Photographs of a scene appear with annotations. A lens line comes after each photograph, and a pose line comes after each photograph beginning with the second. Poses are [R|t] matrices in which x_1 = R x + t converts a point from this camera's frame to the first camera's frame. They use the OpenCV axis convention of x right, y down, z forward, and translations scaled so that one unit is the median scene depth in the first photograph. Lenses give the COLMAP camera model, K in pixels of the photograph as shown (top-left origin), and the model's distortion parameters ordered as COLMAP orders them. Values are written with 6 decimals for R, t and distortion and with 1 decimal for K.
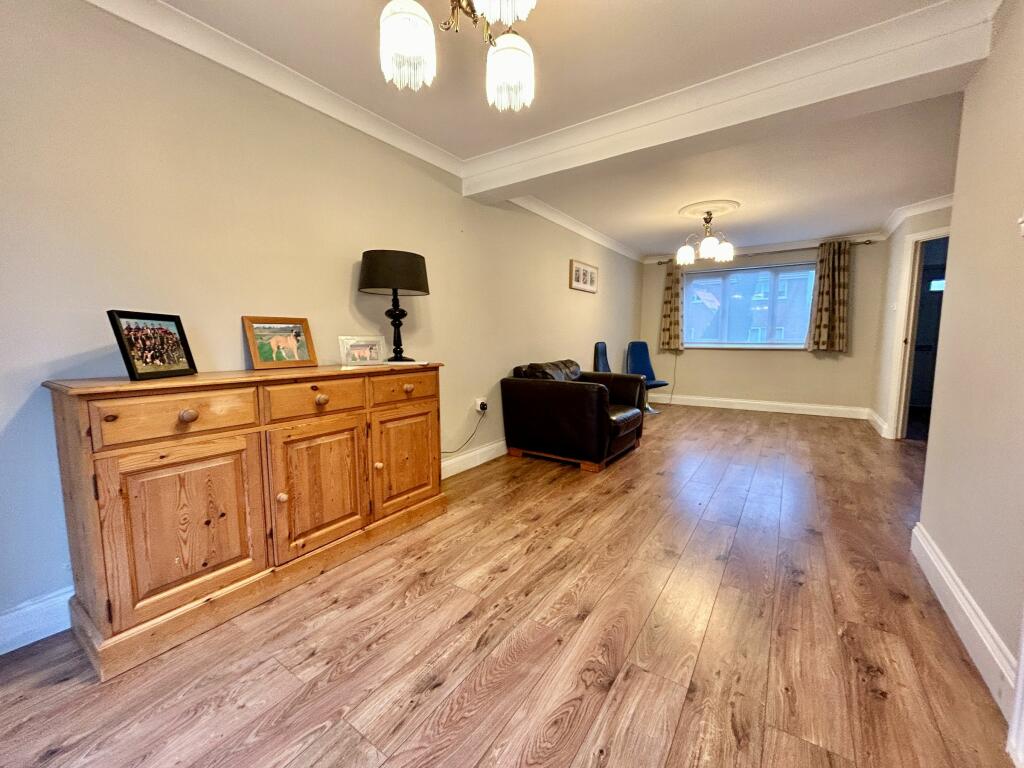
lens RADIAL K [[408.4, 0, 511.8], [0, 408.4, 383.4], [0, 0, 1]] dist [-0.003713, -0.000826]
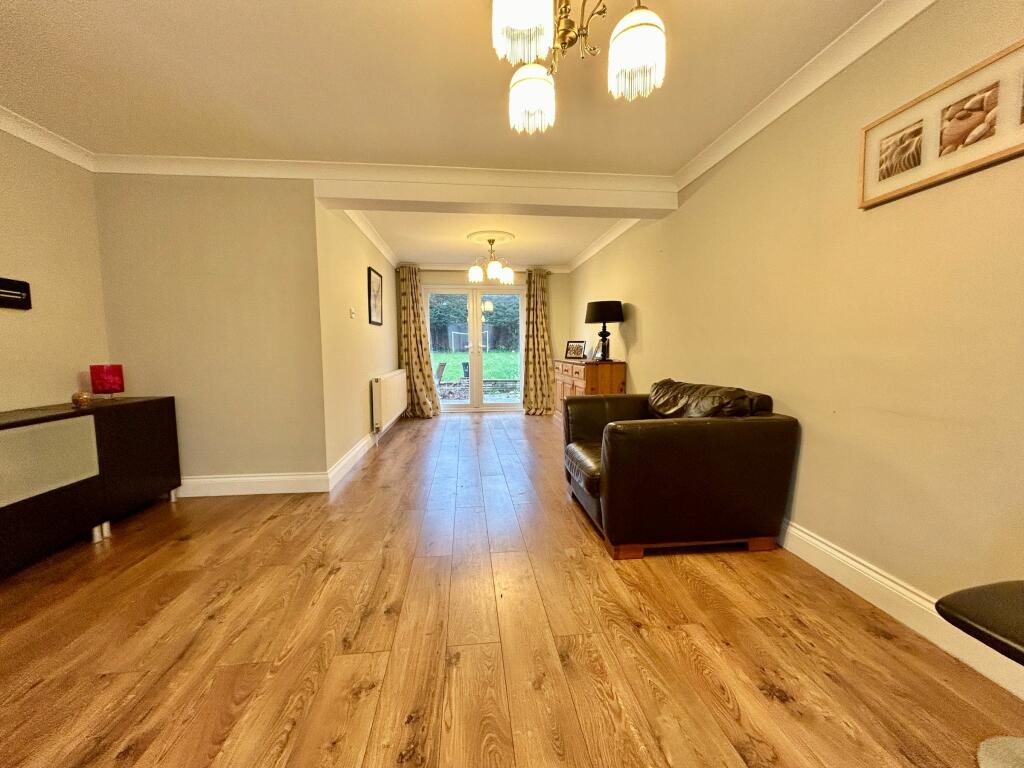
lens RADIAL K [[408.4, 0, 514.1], [0, 408.4, 380.4], [0, 0, 1]] dist [-0.003713, -0.000826]
pose [[-0.750420, 0.059549, -0.658273, 1.413006], [-0.062879, 0.984985, 0.160785, -0.272589], [0.657963, 0.162048, -0.735408, 2.443776]]
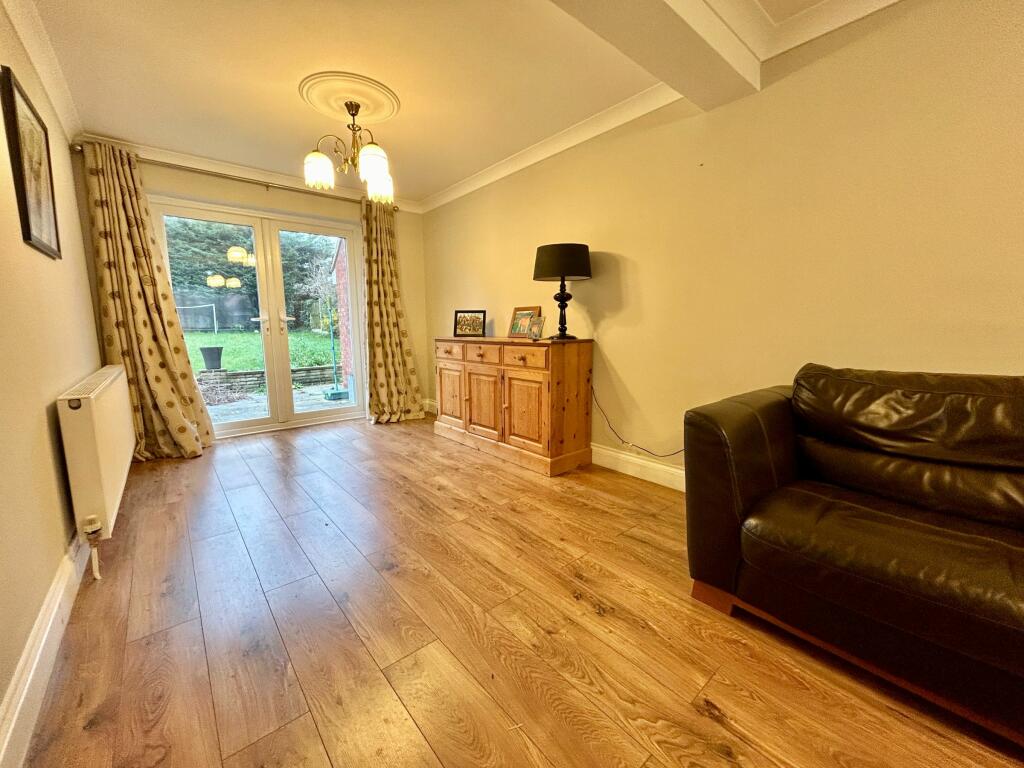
lens RADIAL K [[408.4, 0, 512.0], [0, 408.4, 383.0], [0, 0, 1]] dist [-0.003713, -0.000826]
pose [[-0.256449, 0.138694, -0.956555, 1.061906], [-0.095642, 0.981153, 0.167902, -0.129945], [0.961814, 0.134545, -0.238351, 1.365178]]
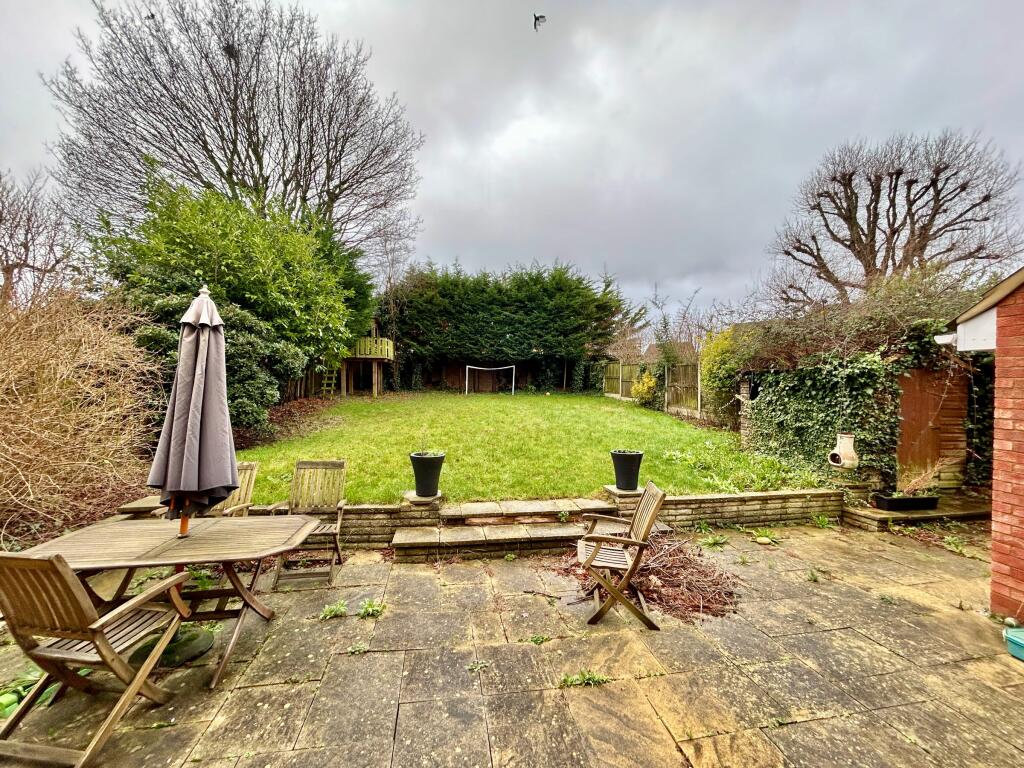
lens RADIAL K [[408.4, 0, 513.3], [0, 408.4, 382.2], [0, 0, 1]] dist [-0.003713, -0.000826]
pose [[-0.708881, -0.001942, -0.705326, 0.904500], [-0.085356, 0.992883, 0.083052, -0.121196], [0.700145, 0.119078, -0.704001, 0.909554]]
